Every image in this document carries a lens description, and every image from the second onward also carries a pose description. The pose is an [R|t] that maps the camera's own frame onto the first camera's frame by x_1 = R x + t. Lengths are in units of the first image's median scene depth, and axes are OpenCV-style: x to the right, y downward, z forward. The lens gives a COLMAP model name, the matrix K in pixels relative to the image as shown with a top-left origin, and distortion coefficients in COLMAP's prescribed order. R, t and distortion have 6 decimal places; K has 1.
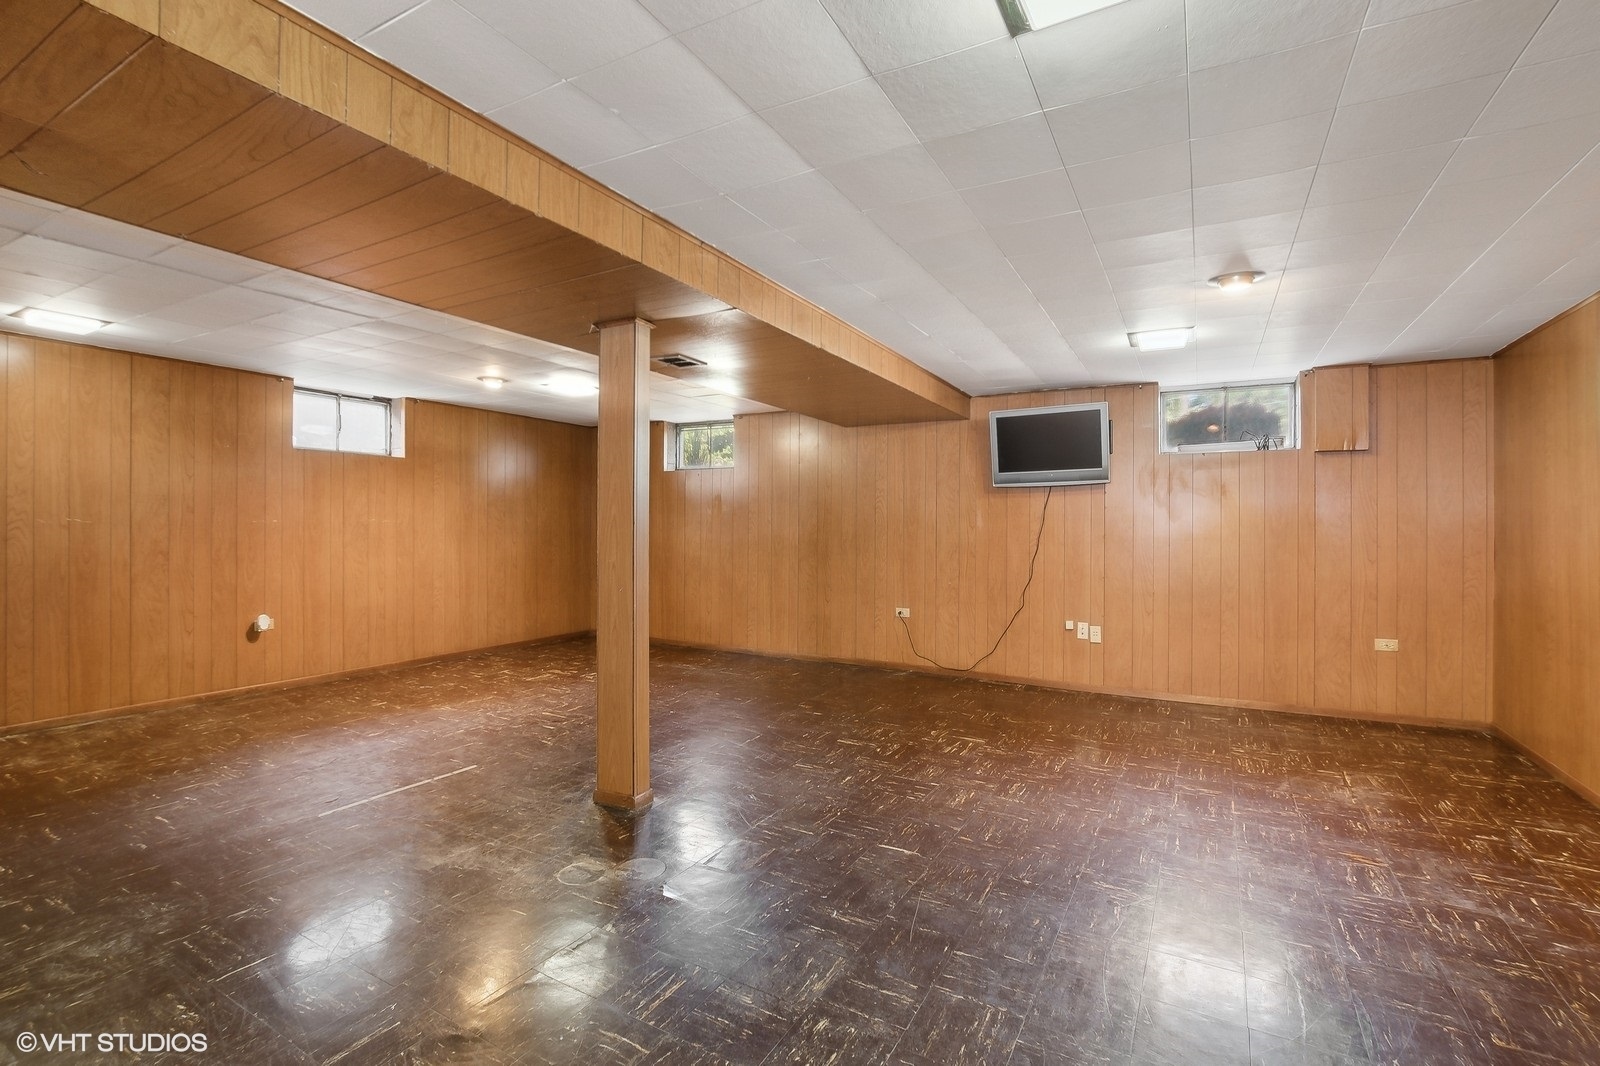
lens RADIAL K [[720.8, 0, 810.1], [0, 720.8, 527.0], [0, 0, 1]] dist [-0.027530, 0.006335]
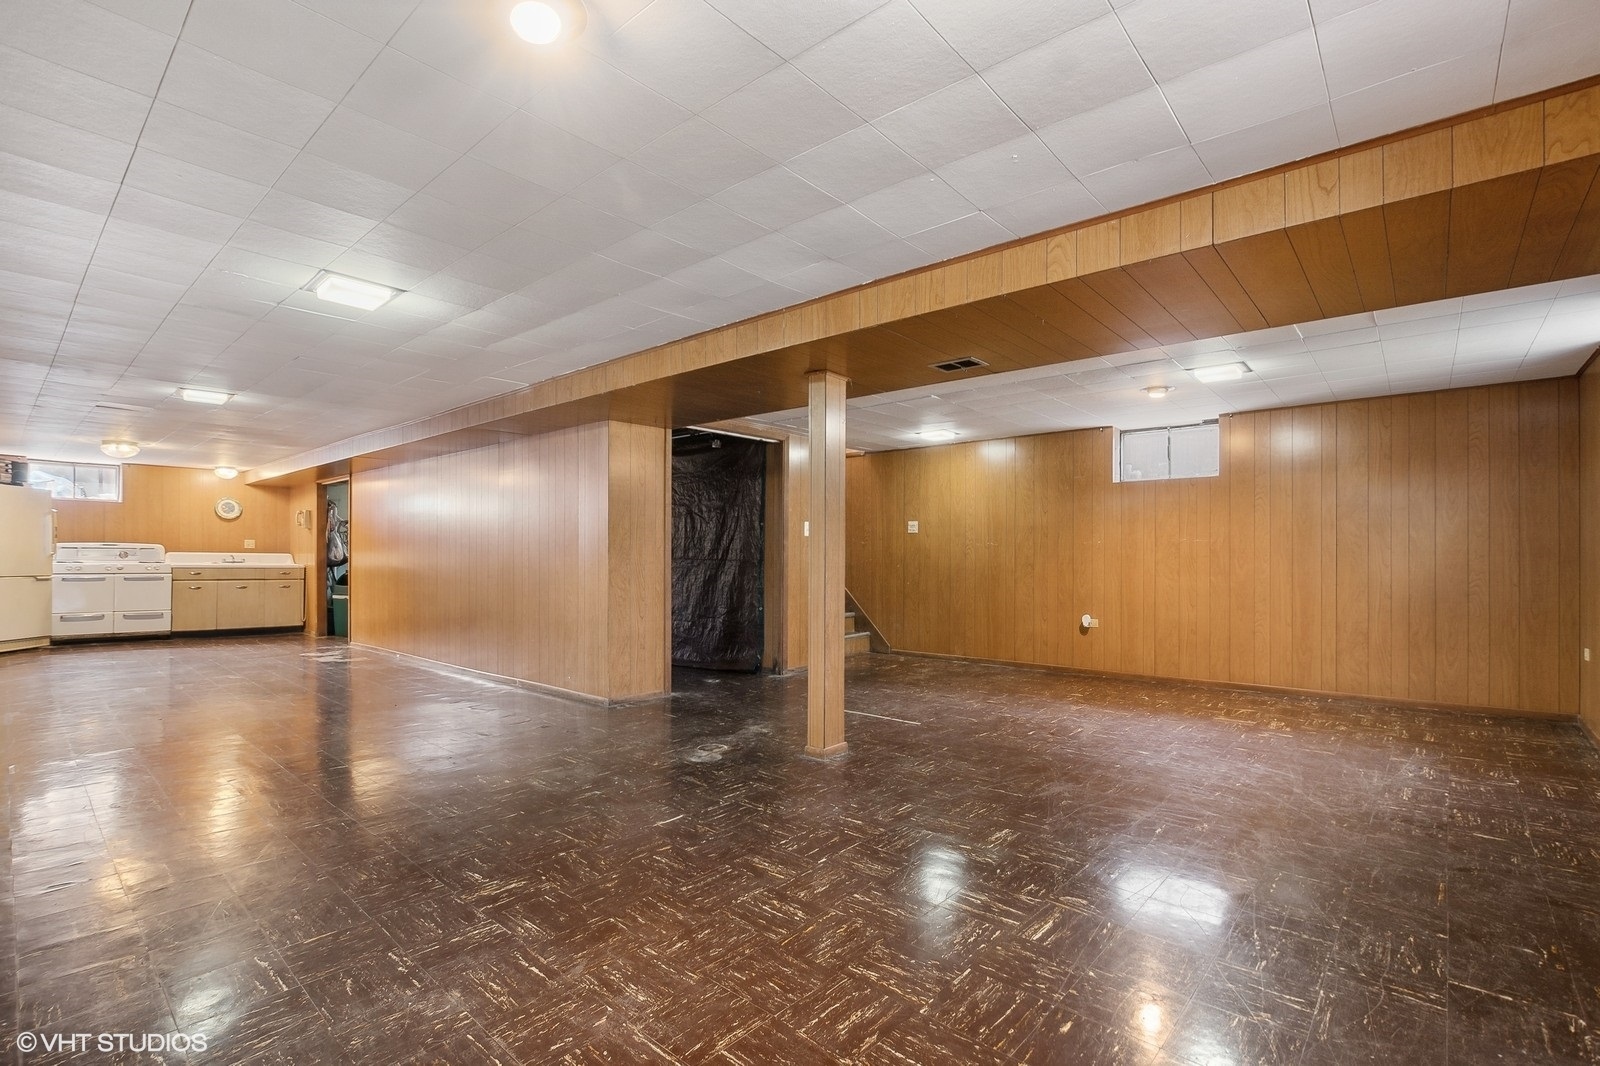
lens RADIAL K [[720.8, 0, 794.0], [0, 720.8, 552.7], [0, 0, 1]] dist [-0.027530, 0.006335]
pose [[-0.208555, -0.010806, -0.977951, 0.684153], [-0.005954, 0.999934, -0.009779, 0.029644], [0.977993, 0.003783, -0.208605, 0.834078]]
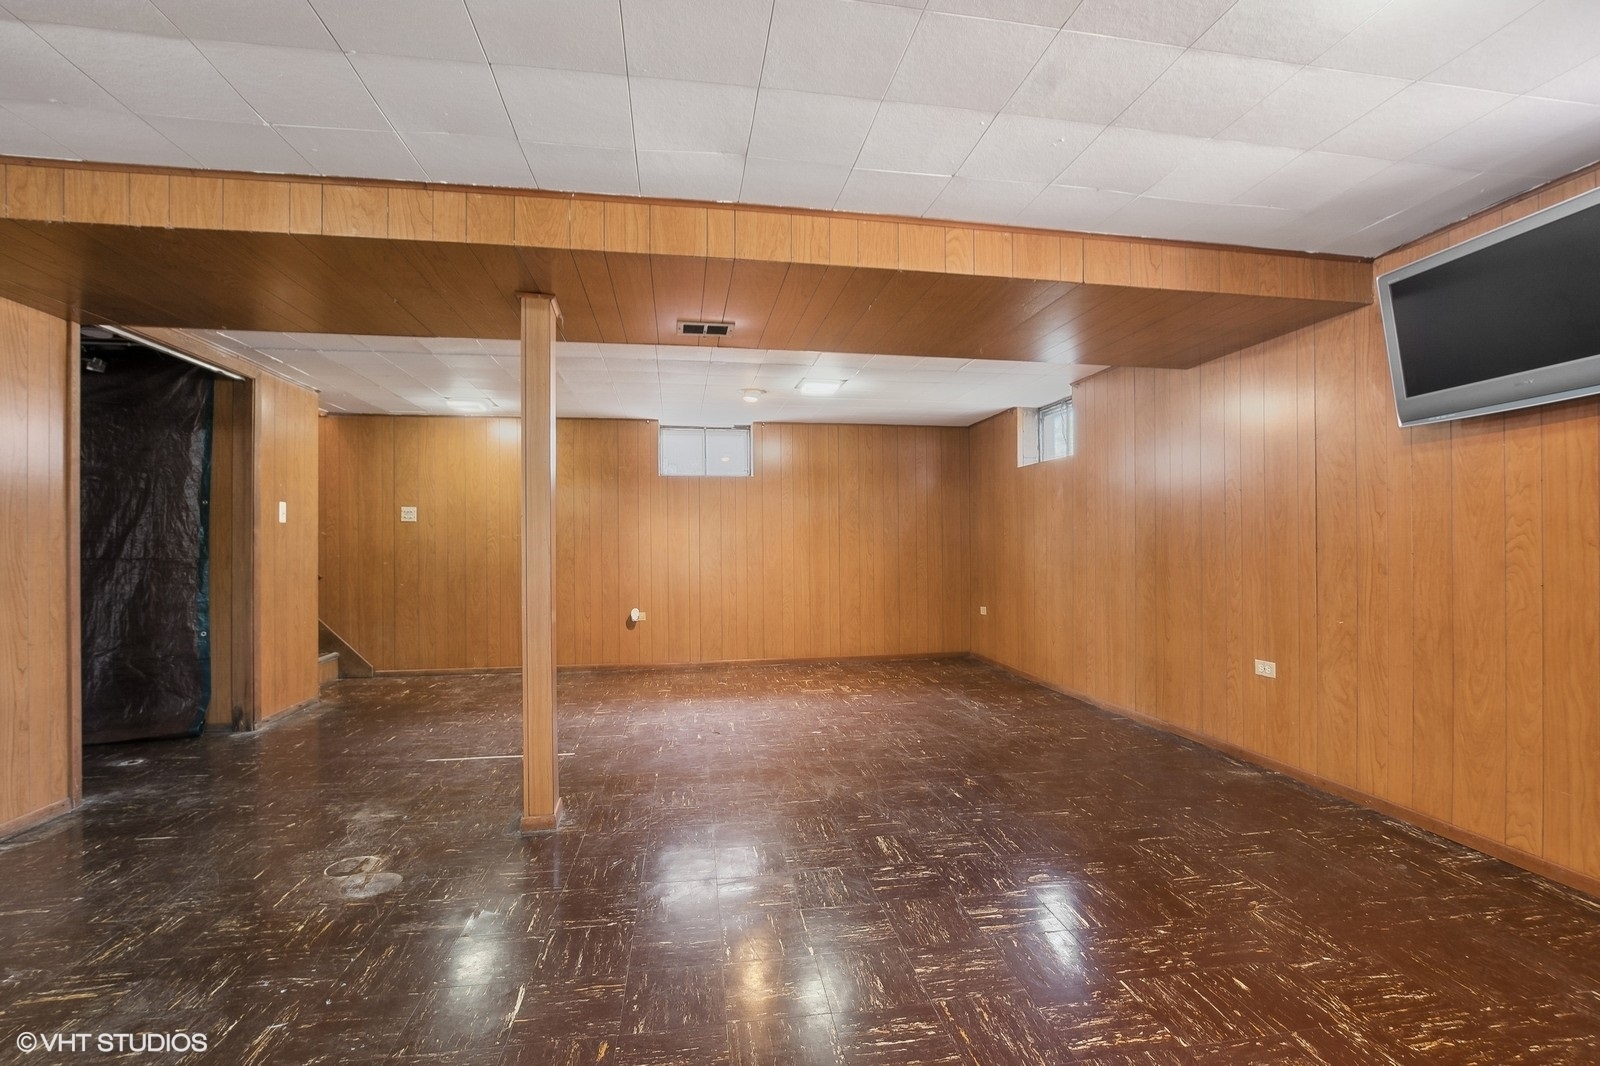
lens RADIAL K [[720.8, 0, 794.2], [0, 720.8, 538.7], [0, 0, 1]] dist [-0.027530, 0.006335]
pose [[0.622913, -0.020977, -0.782010, 0.454977], [0.008391, 0.999762, -0.020134, 0.030559], [0.782246, 0.005979, 0.622941, 0.466542]]
